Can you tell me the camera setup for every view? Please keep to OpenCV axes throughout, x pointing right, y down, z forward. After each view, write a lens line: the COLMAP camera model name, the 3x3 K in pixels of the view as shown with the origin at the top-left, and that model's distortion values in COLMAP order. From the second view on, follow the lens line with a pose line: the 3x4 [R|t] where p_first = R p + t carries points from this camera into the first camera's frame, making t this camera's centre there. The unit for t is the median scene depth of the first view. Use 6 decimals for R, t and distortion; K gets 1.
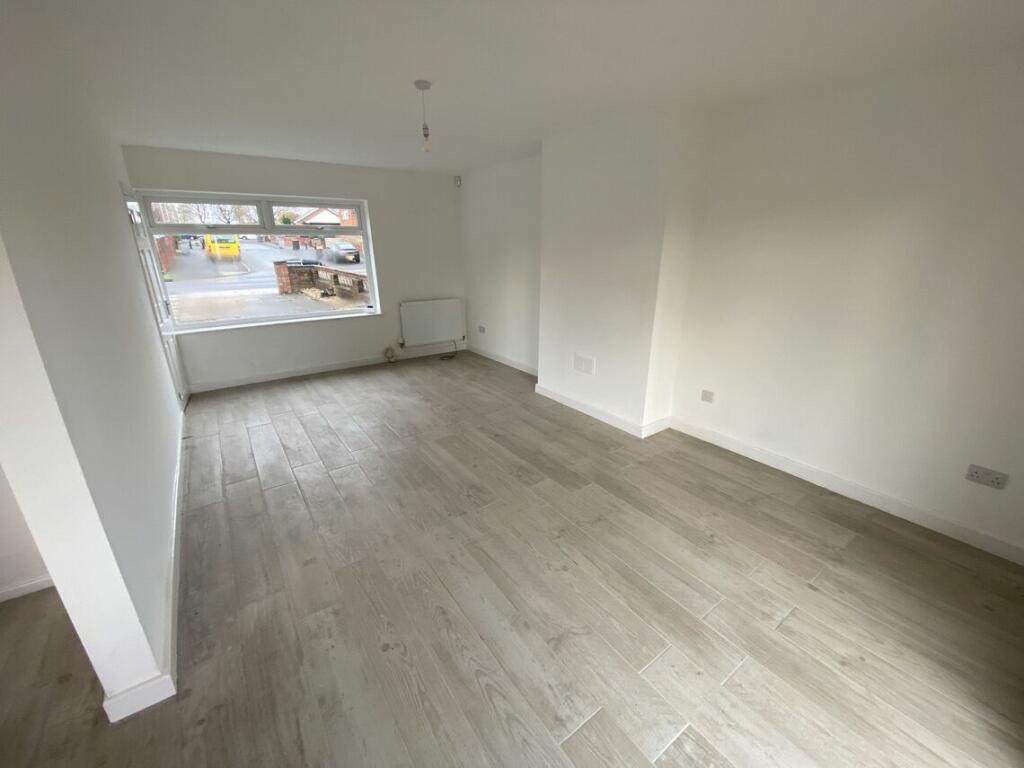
lens RADIAL K [[414.6, 0, 512.0], [0, 414.6, 384.0], [0, 0, 1]] dist [0.050272, -0.037166]
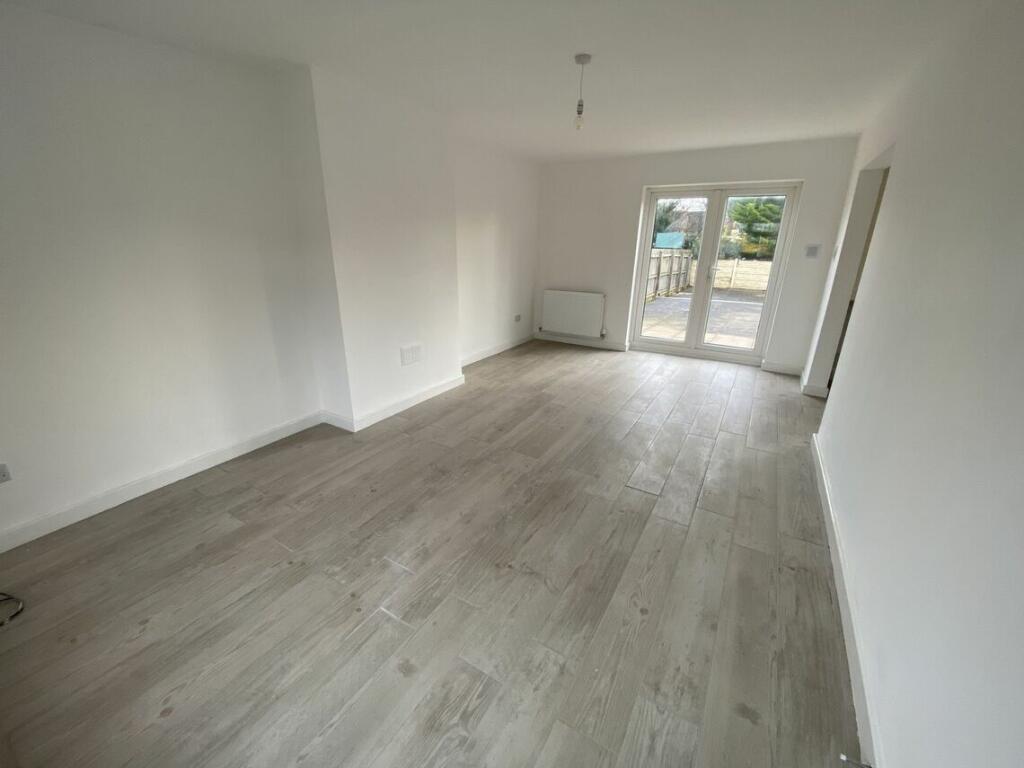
lens RADIAL K [[414.6, 0, 512.0], [0, 414.6, 384.0], [0, 0, 1]] dist [0.050272, -0.037166]
pose [[-0.411424, -0.298851, 0.861057, -0.831958], [0.277867, 0.858618, 0.430773, -0.367494], [-0.868055, 0.416490, -0.270215, 1.184898]]
